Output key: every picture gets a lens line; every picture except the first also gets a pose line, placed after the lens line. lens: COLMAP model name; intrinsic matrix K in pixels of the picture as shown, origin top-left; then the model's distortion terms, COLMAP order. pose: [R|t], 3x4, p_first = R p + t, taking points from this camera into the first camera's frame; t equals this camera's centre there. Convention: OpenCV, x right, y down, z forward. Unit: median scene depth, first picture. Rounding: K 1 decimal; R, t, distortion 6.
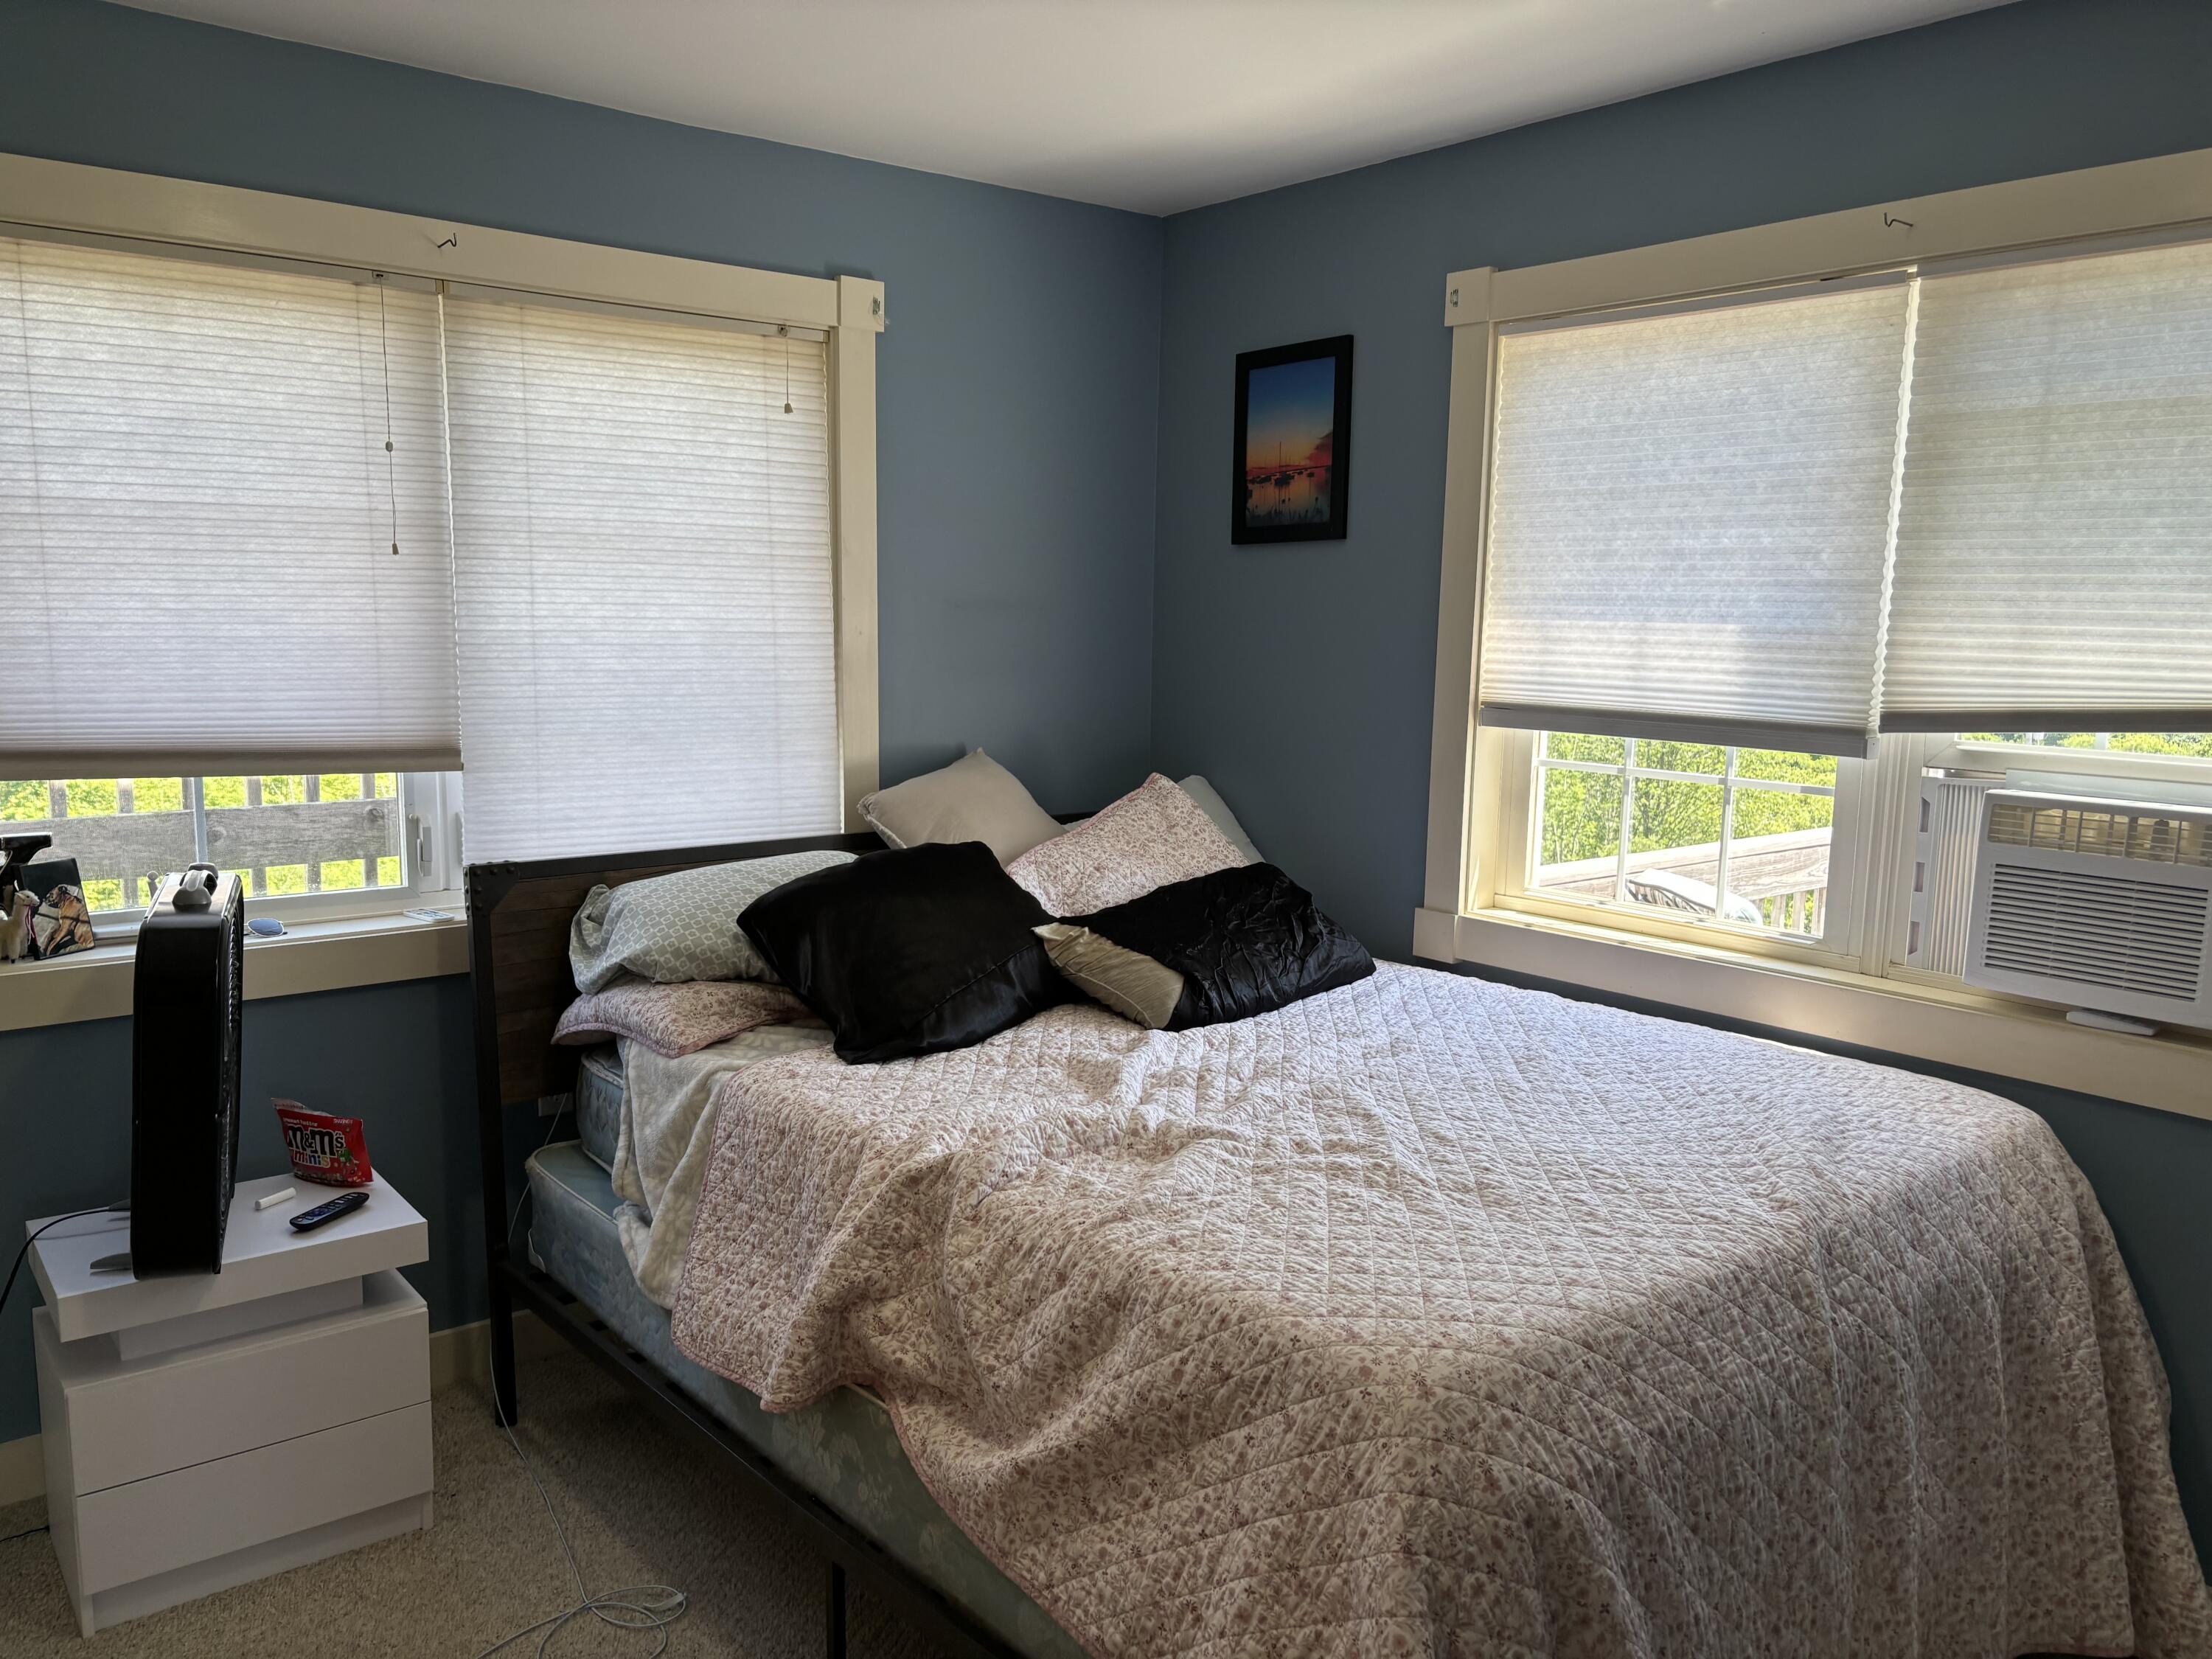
lens RADIAL K [[1665.1, 0, 1106.2], [0, 1665.1, 827.3], [0, 0, 1]] dist [0.050024, -0.055277]
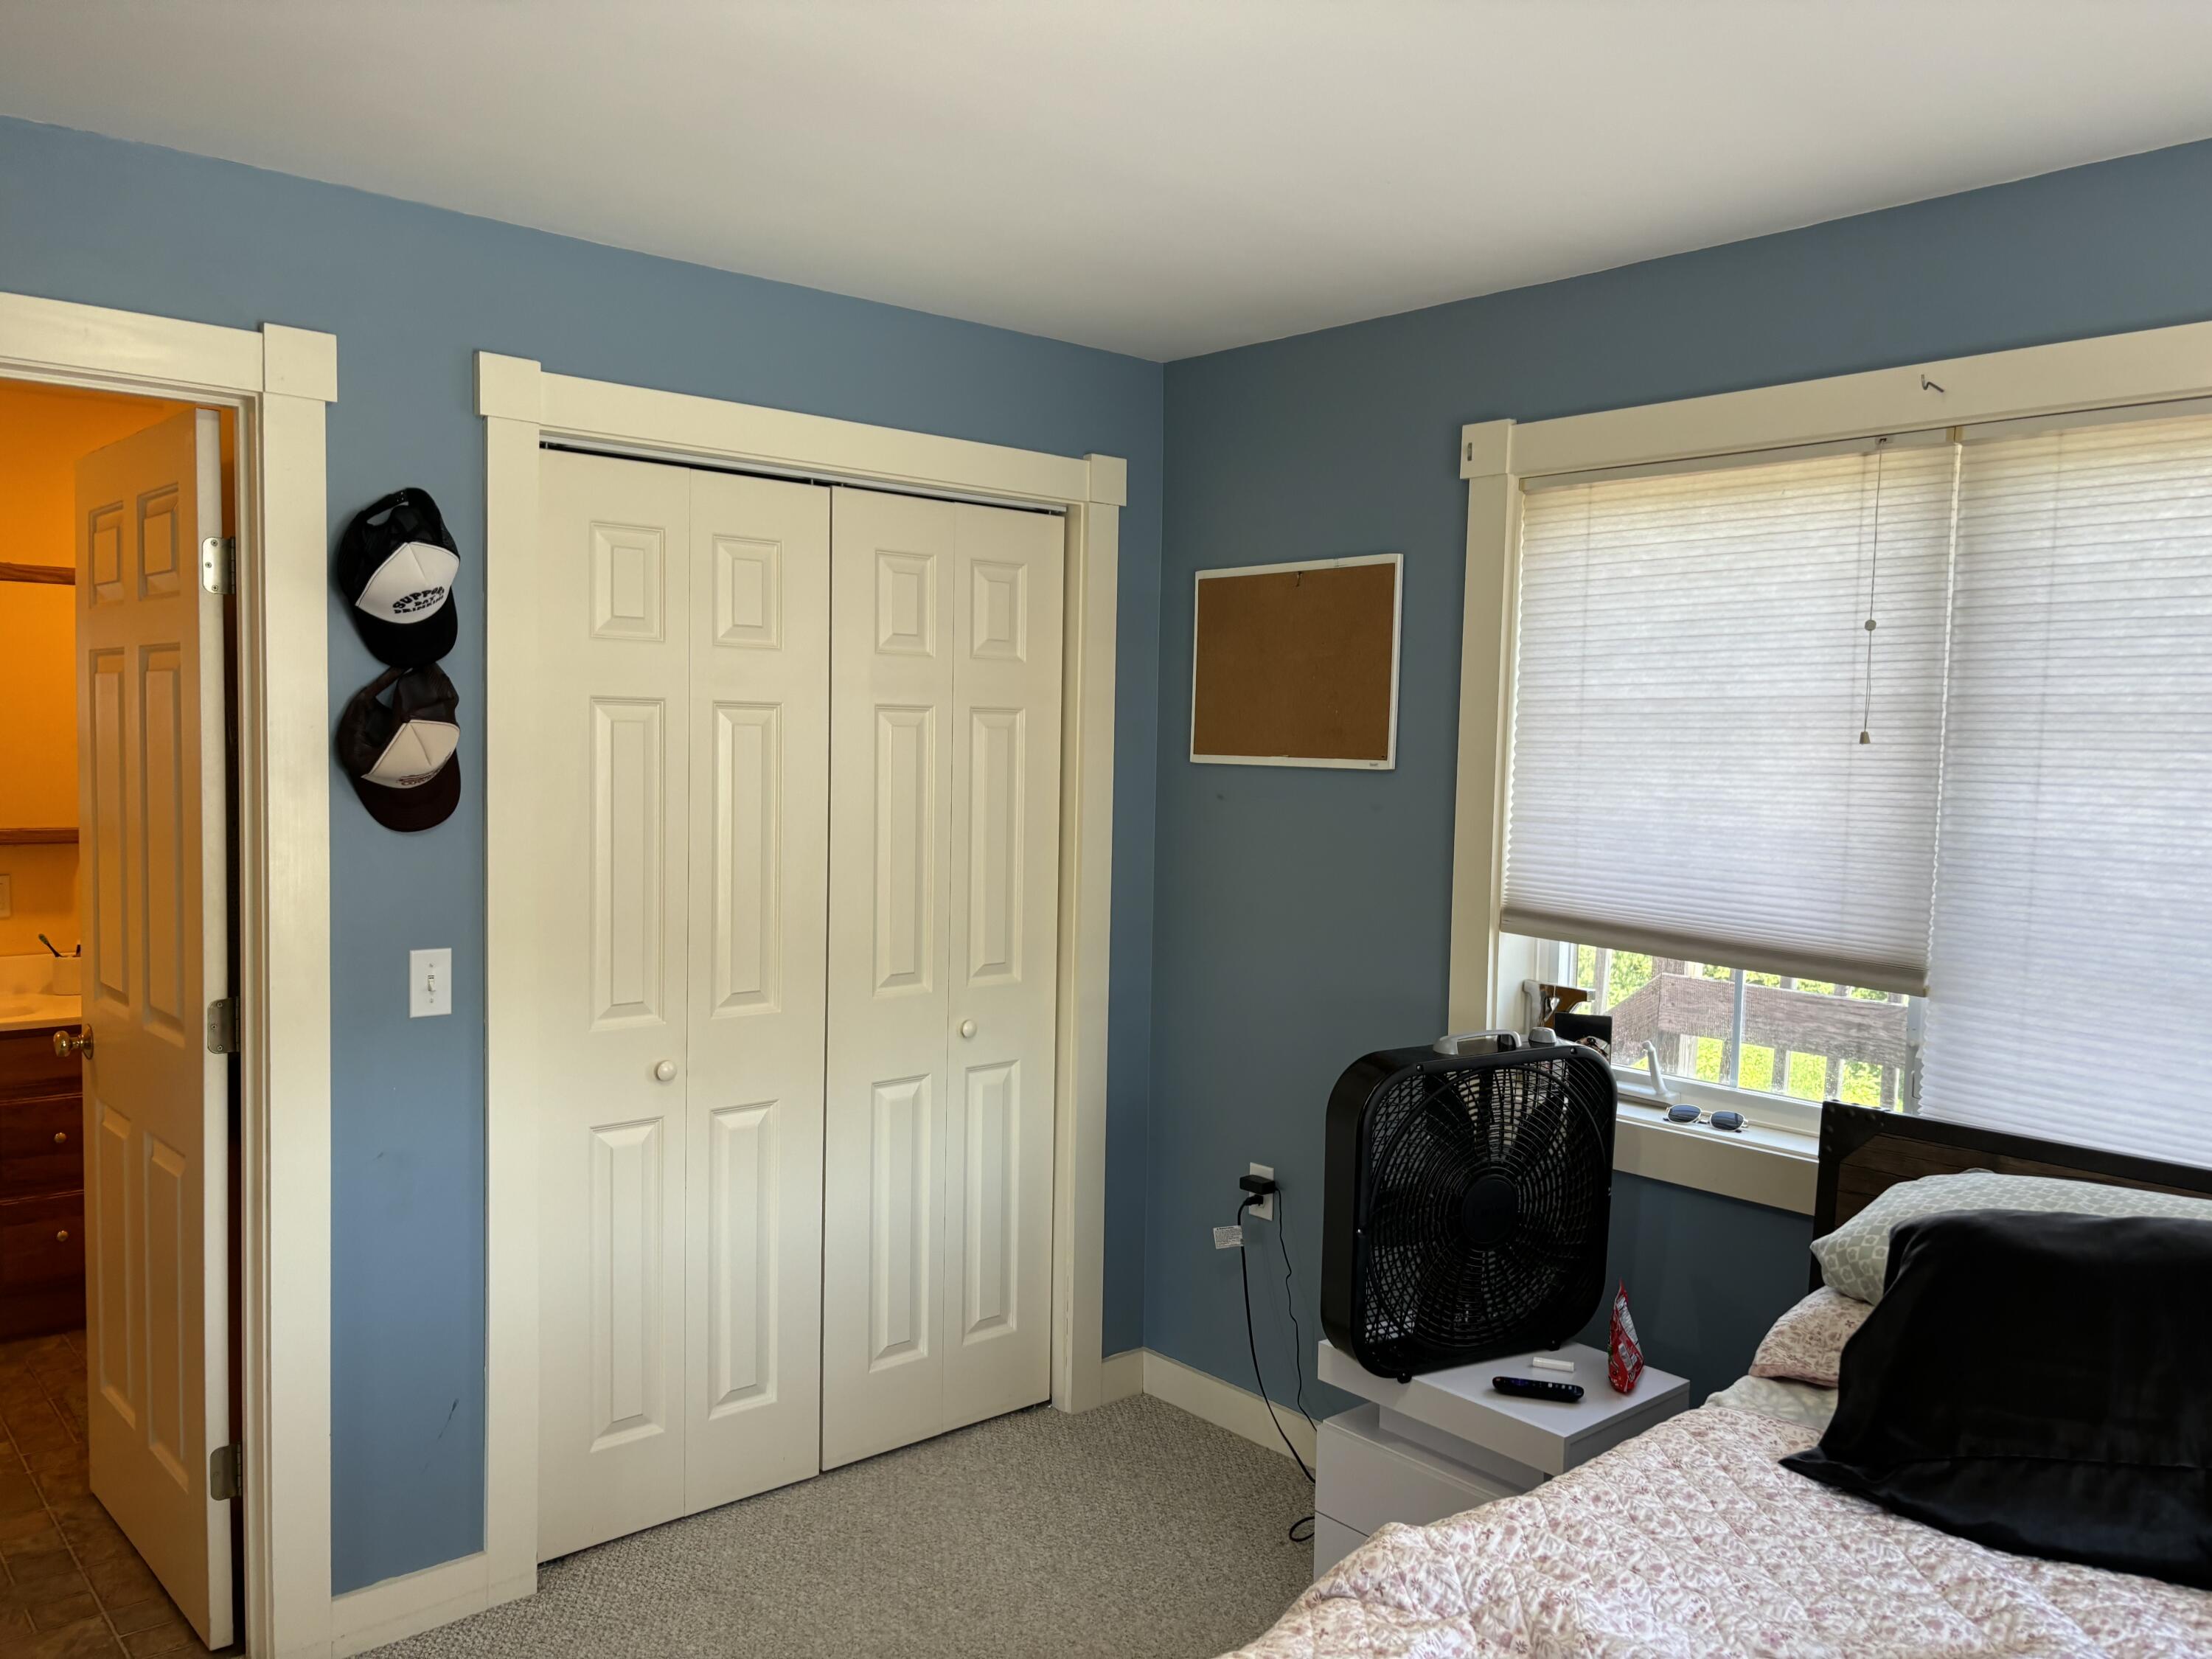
lens RADIAL K [[1665.1, 0, 1109.1], [0, 1665.1, 840.7], [0, 0, 1]] dist [0.050024, -0.055277]
pose [[0.032680, 0.048734, -0.998277, 0.469632], [-0.153791, 0.987160, 0.043157, -0.090727], [0.987563, 0.152116, 0.039756, 0.589356]]
